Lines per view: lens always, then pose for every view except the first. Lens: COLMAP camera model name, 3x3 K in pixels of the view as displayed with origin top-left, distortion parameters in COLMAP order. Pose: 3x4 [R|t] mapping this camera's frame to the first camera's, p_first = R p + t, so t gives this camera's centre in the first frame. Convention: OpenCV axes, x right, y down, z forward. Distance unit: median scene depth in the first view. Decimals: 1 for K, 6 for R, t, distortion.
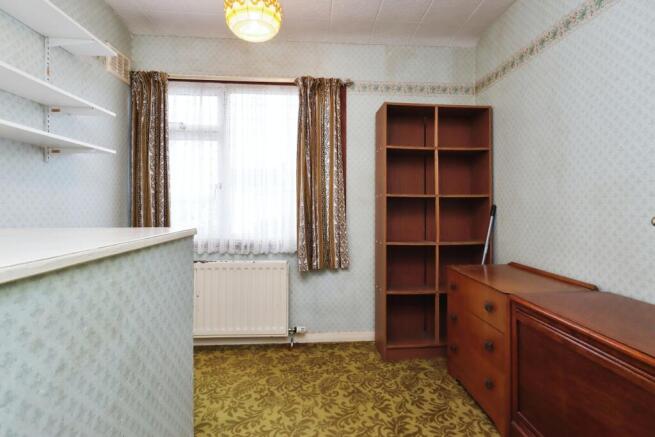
lens RADIAL K [[327.1, 0, 330.4], [0, 327.1, 193.1], [0, 0, 1]] dist [-0.000663, 0.000383]
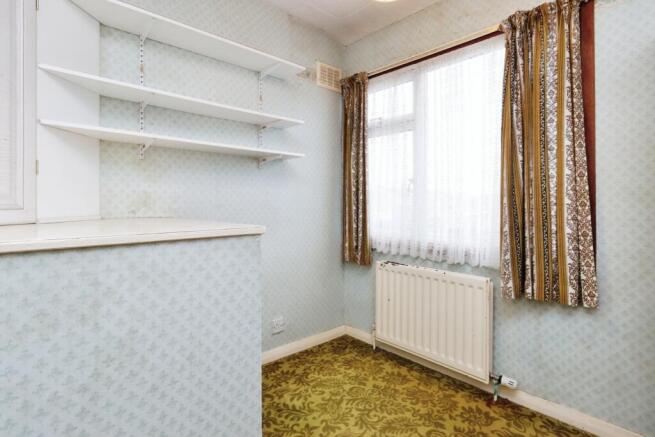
lens RADIAL K [[327.1, 0, 330.4], [0, 327.1, 193.1], [0, 0, 1]] dist [-0.000663, 0.000383]
pose [[0.641708, -0.024887, -0.766545, 0.201917], [0.029721, 0.999530, -0.007571, 0.012500], [0.766373, -0.017924, 0.642146, 0.269974]]
